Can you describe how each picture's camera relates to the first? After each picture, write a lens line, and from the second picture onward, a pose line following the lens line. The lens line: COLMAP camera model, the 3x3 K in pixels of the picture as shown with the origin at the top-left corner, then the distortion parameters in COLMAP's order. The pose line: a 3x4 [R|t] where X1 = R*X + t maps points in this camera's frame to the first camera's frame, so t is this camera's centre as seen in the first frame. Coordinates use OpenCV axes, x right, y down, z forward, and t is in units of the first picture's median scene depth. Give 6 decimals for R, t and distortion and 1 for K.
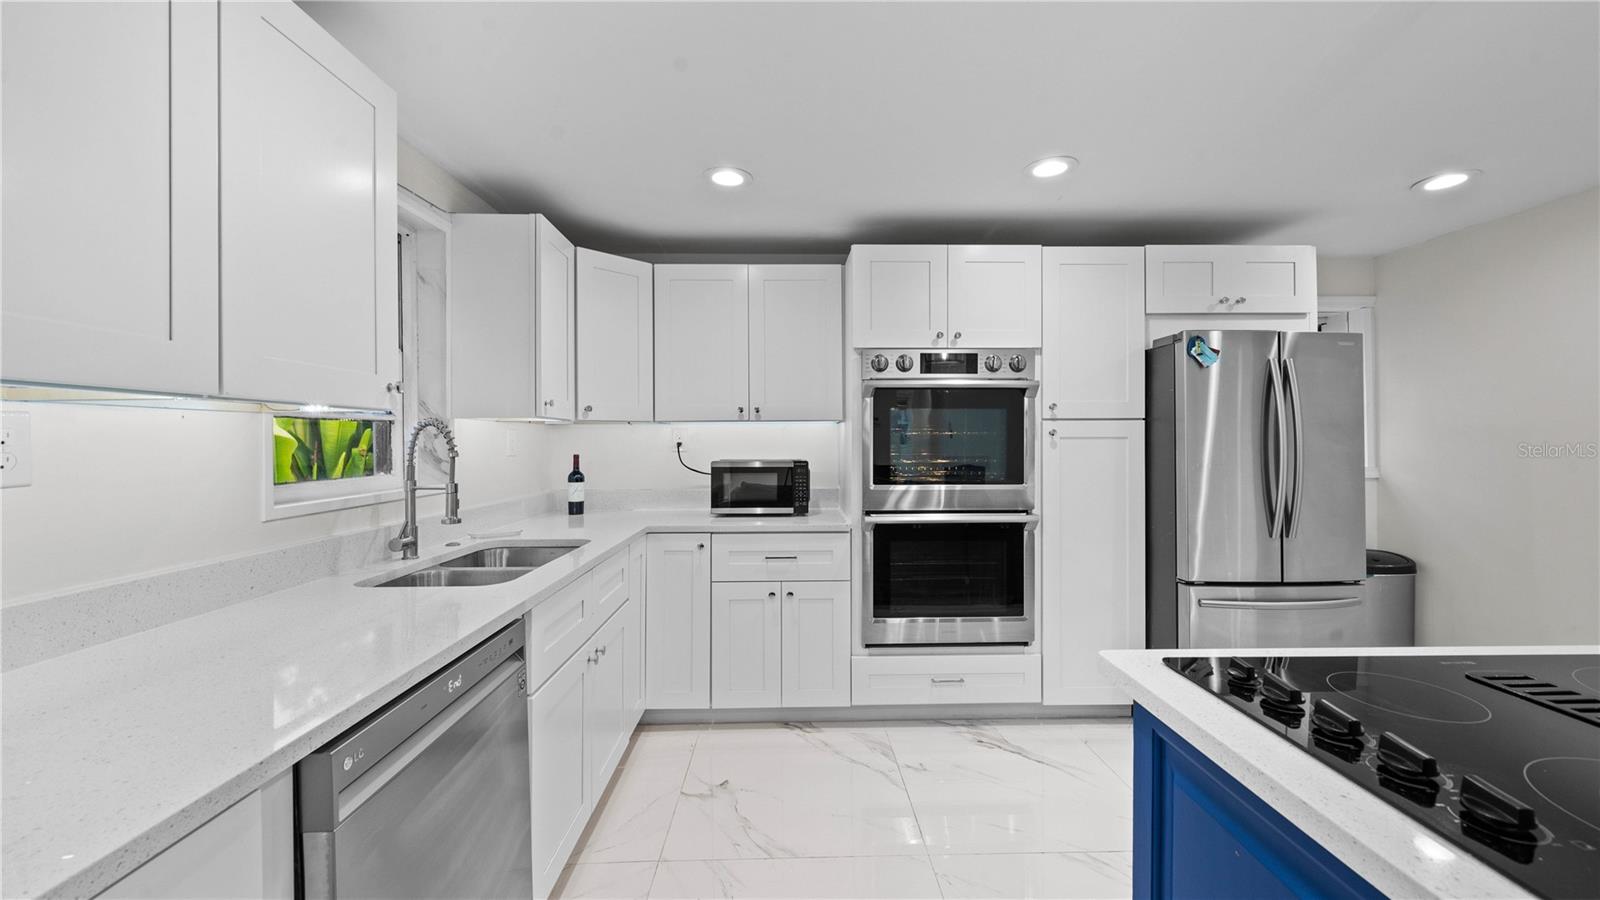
lens RADIAL K [[597.9, 0, 800.0], [0, 597.9, 450.0], [0, 0, 1]] dist [-0.000024, 0.000016]
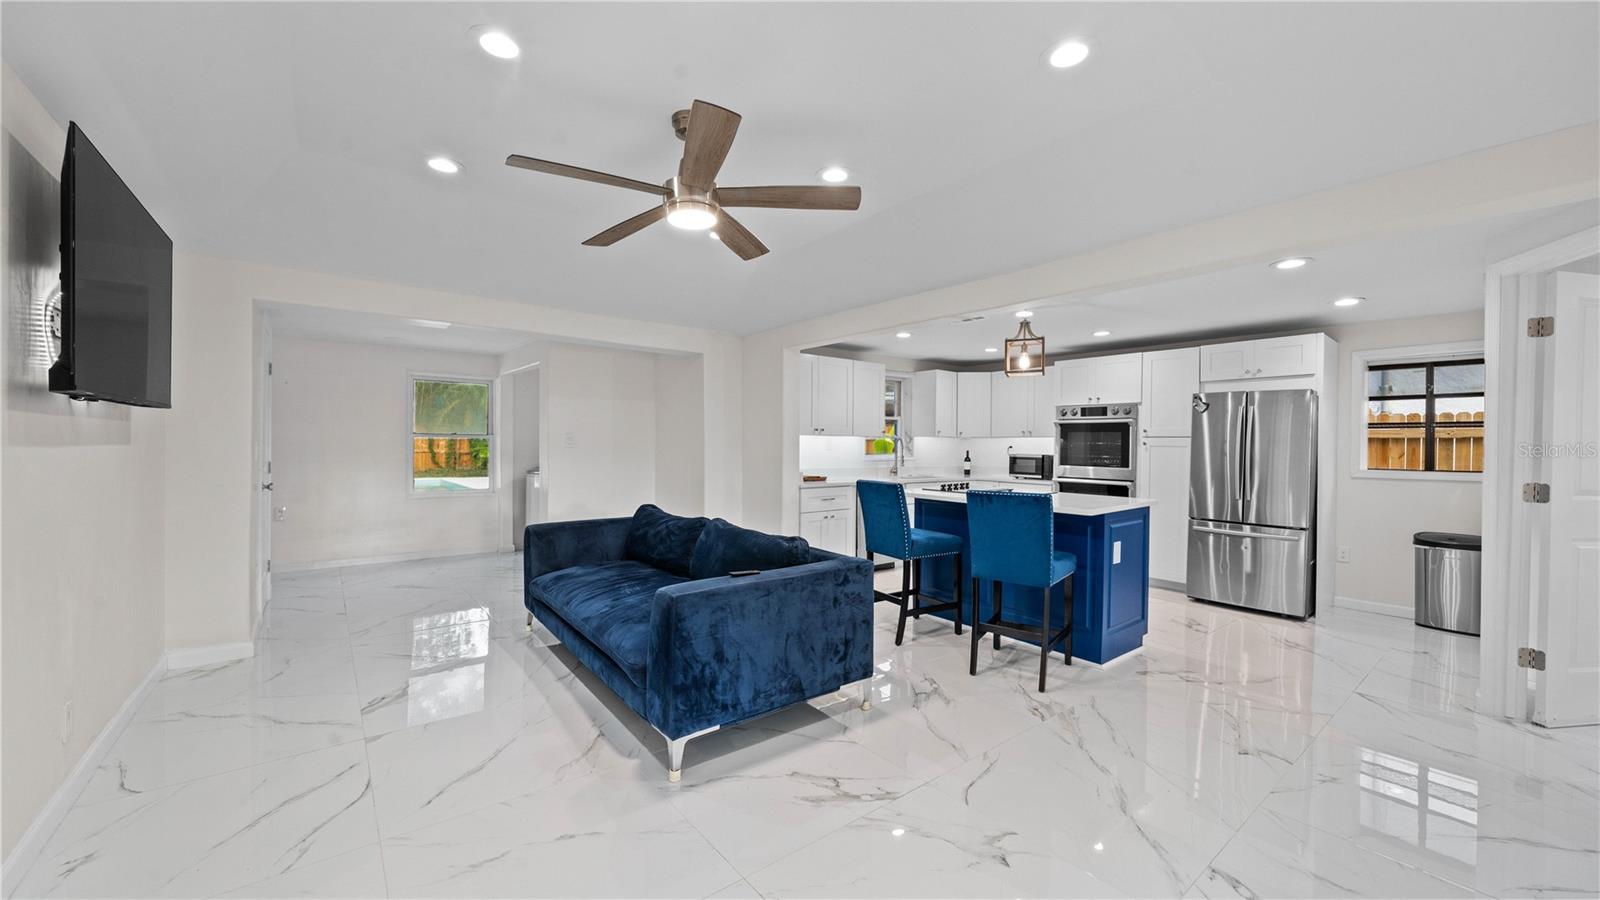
lens RADIAL K [[597.9, 0, 800.0], [0, 597.9, 450.0], [0, 0, 1]] dist [-0.000024, 0.000016]
pose [[0.603873, 0.018504, -0.796866, 1.348835], [-0.020877, 0.999755, 0.007395, 0.002838], [0.796807, 0.012171, 0.604111, -1.189615]]
